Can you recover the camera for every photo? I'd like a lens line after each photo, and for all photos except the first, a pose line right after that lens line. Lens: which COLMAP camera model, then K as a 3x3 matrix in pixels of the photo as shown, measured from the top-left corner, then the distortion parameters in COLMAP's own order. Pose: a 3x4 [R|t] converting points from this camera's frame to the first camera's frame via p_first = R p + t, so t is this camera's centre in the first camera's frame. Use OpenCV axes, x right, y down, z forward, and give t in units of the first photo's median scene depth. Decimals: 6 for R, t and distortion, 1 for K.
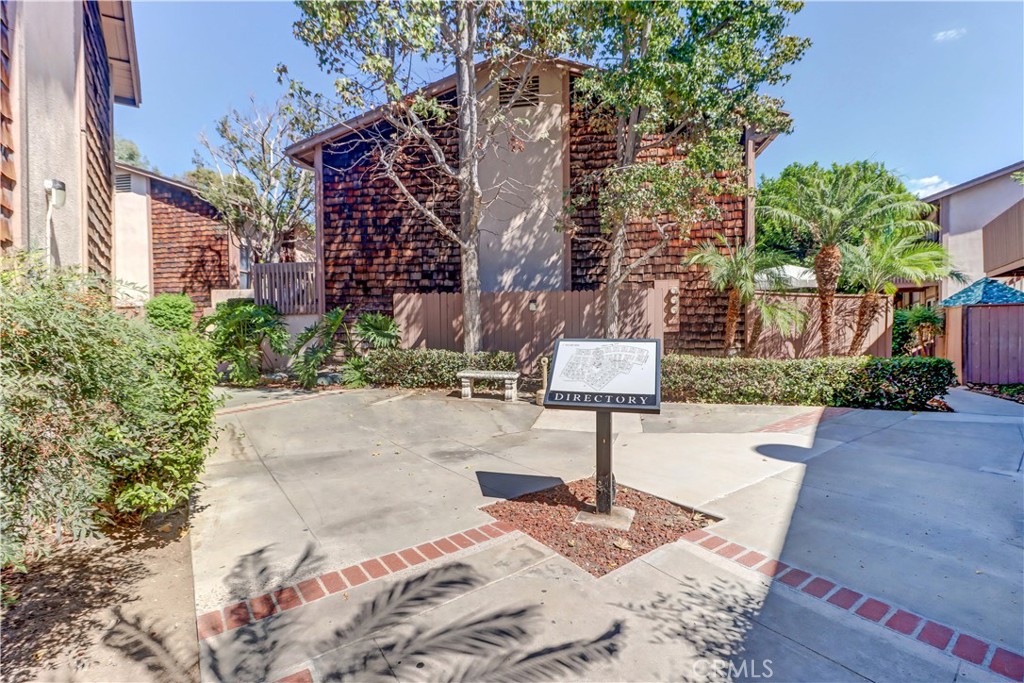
lens RADIAL K [[480.7, 0, 515.3], [0, 480.7, 329.3], [0, 0, 1]] dist [0.025958, -0.000152]
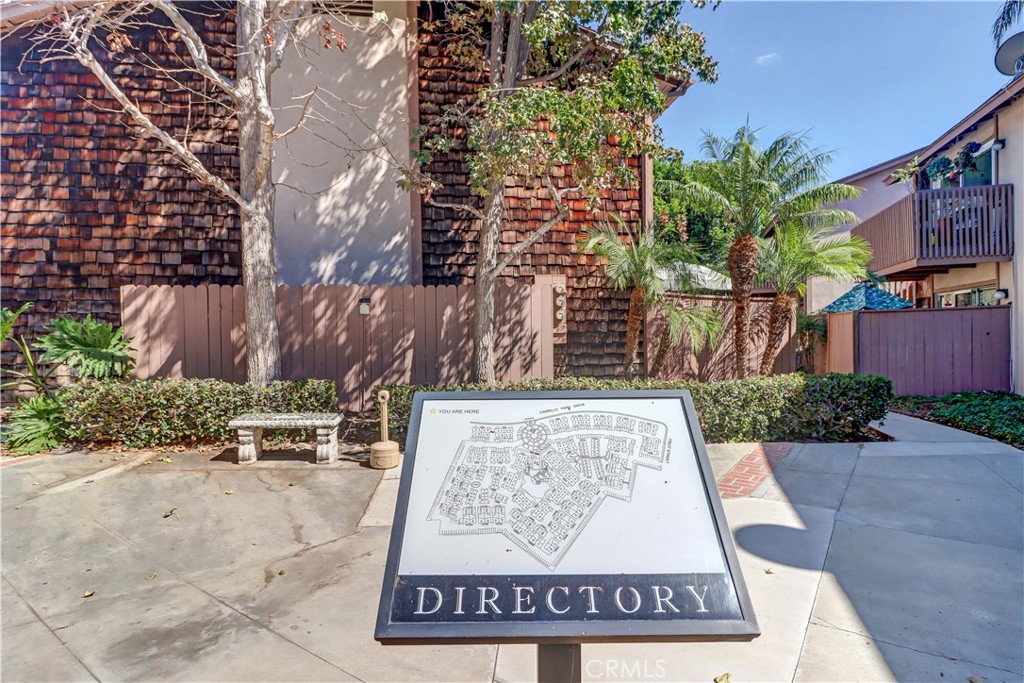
lens RADIAL K [[551.8, 0, 513.6], [0, 551.8, 334.8], [0, 0, 1]] dist [0.004320, -0.000600]
pose [[0.958130, -0.006002, 0.286272, 0.013237], [0.007099, 0.999971, -0.002794, -0.007103], [-0.286247, 0.004709, 0.958144, 0.196401]]
